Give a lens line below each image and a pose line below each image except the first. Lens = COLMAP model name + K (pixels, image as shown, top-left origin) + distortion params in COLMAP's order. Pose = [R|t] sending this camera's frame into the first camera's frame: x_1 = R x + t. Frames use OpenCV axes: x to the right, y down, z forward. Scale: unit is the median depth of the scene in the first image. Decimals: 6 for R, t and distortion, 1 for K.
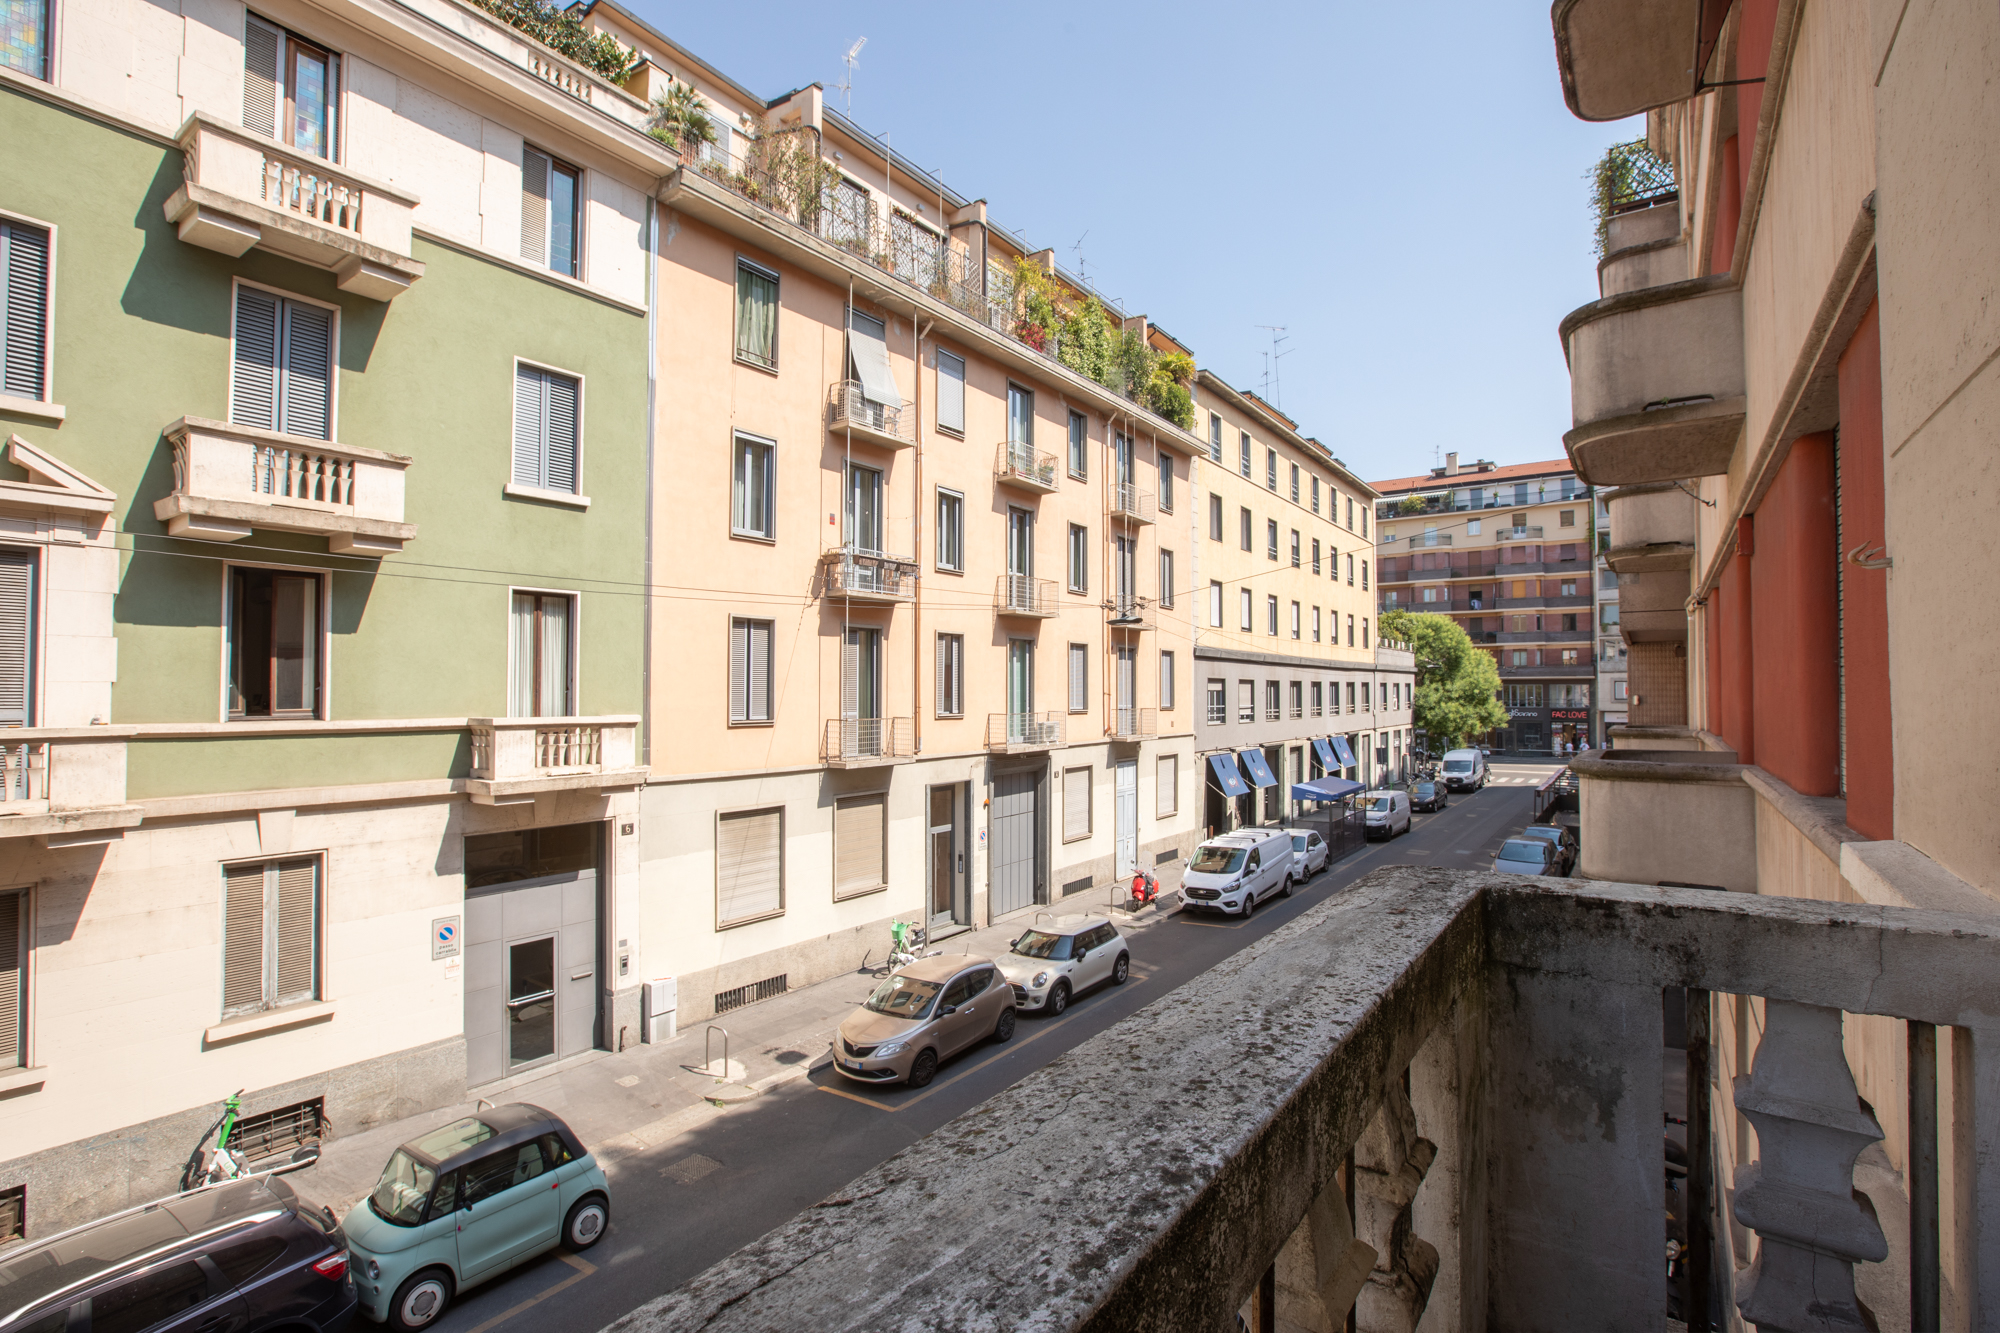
lens RADIAL K [[944.3, 0, 1004.6], [0, 944.3, 664.2], [0, 0, 1]] dist [-0.048167, 0.017055]
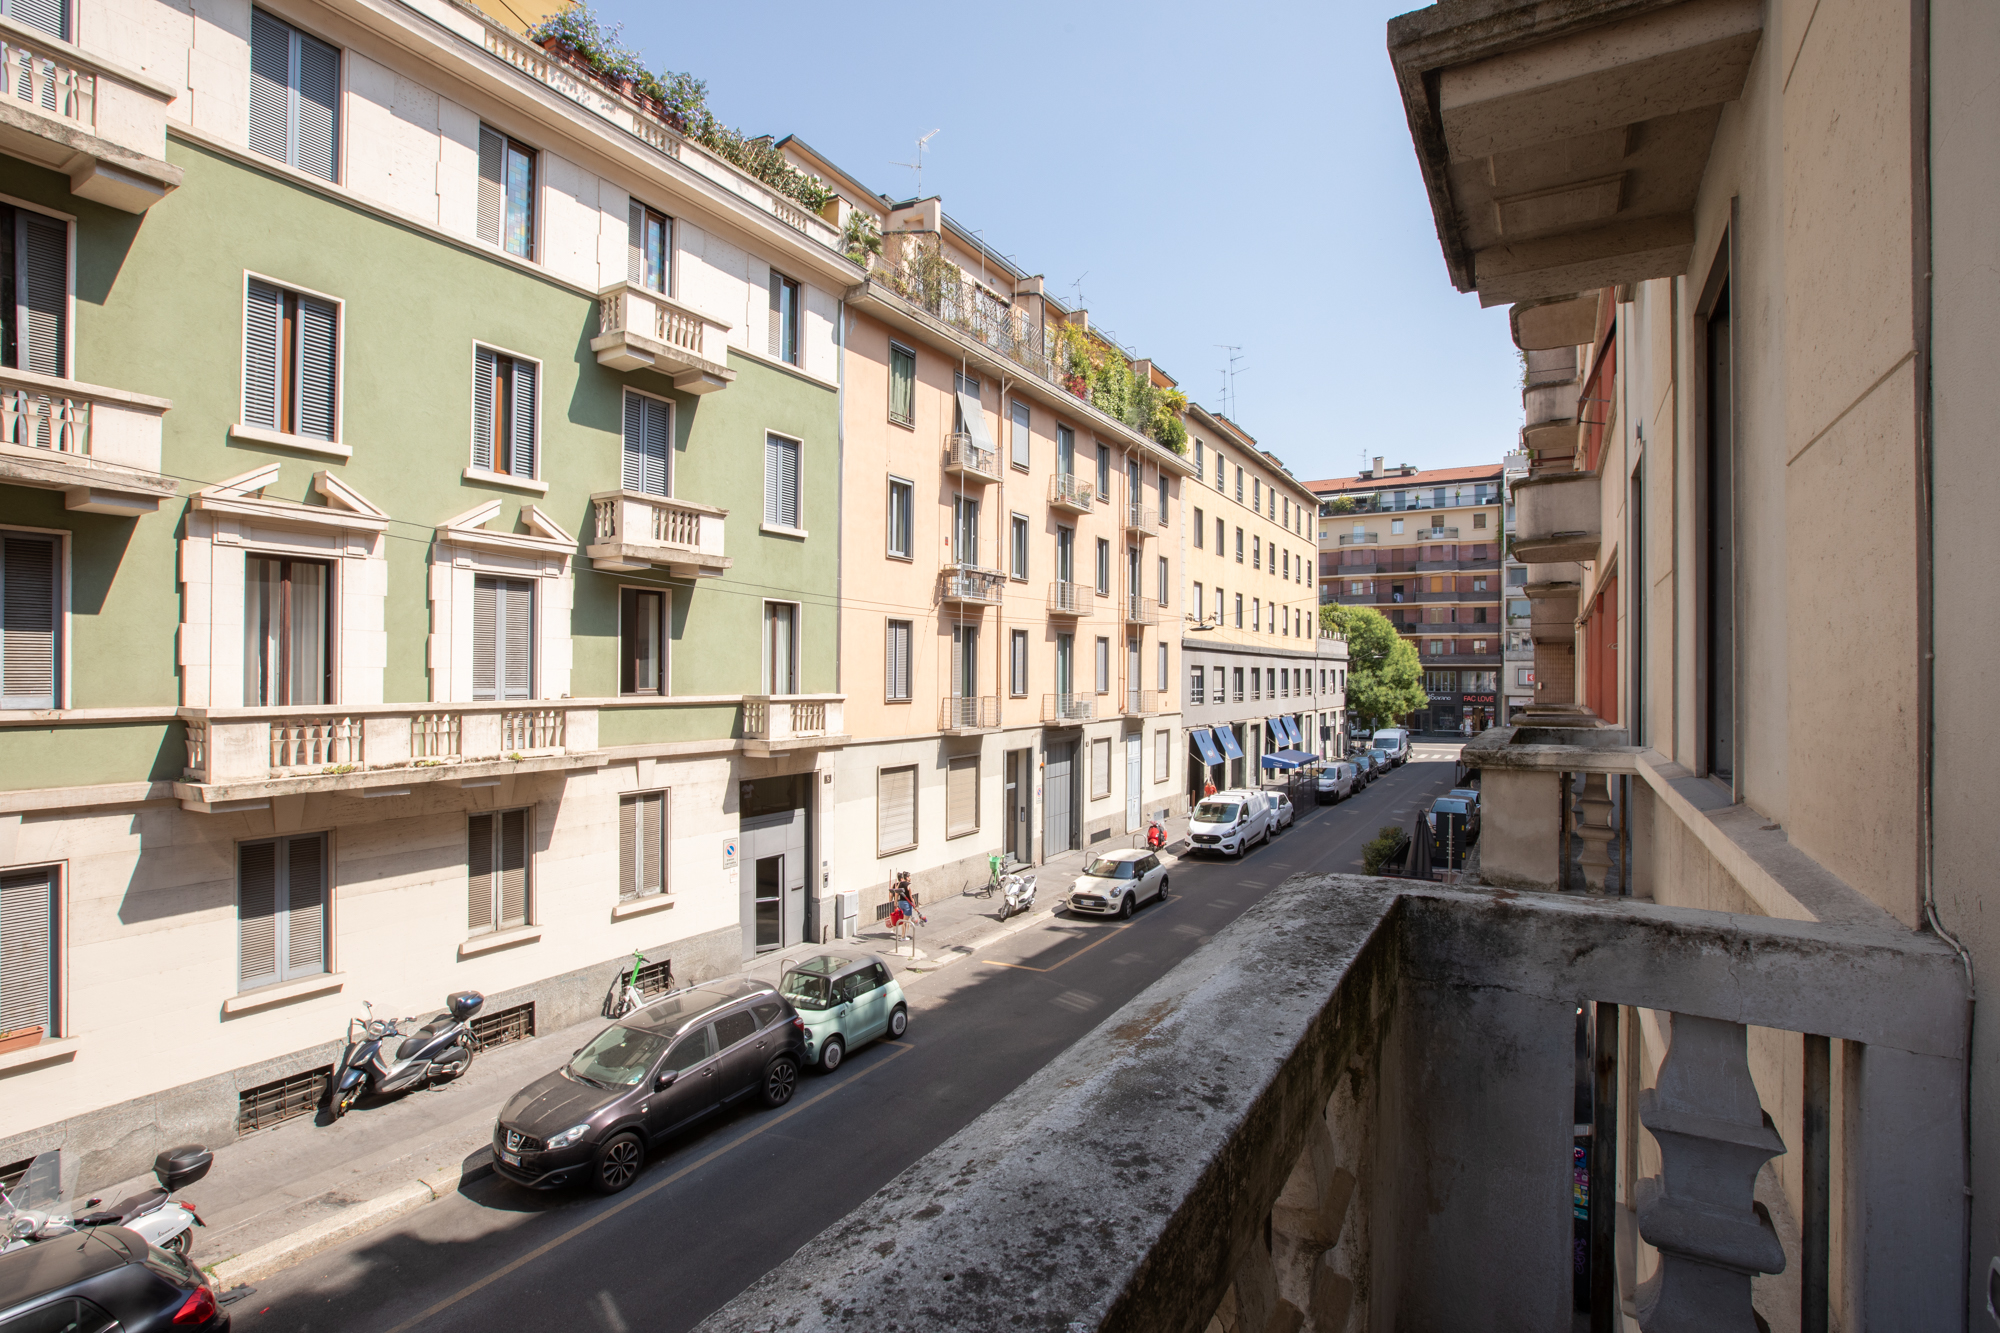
lens RADIAL K [[949.5, 0, 1010.3], [0, 949.5, 670.8], [0, 0, 1]] dist [-0.055931, 0.025115]
pose [[0.996252, 0.003266, 0.086432, -0.172050], [-0.005291, 0.999716, 0.023219, -0.007359], [-0.086331, -0.023589, 0.995987, -0.242917]]
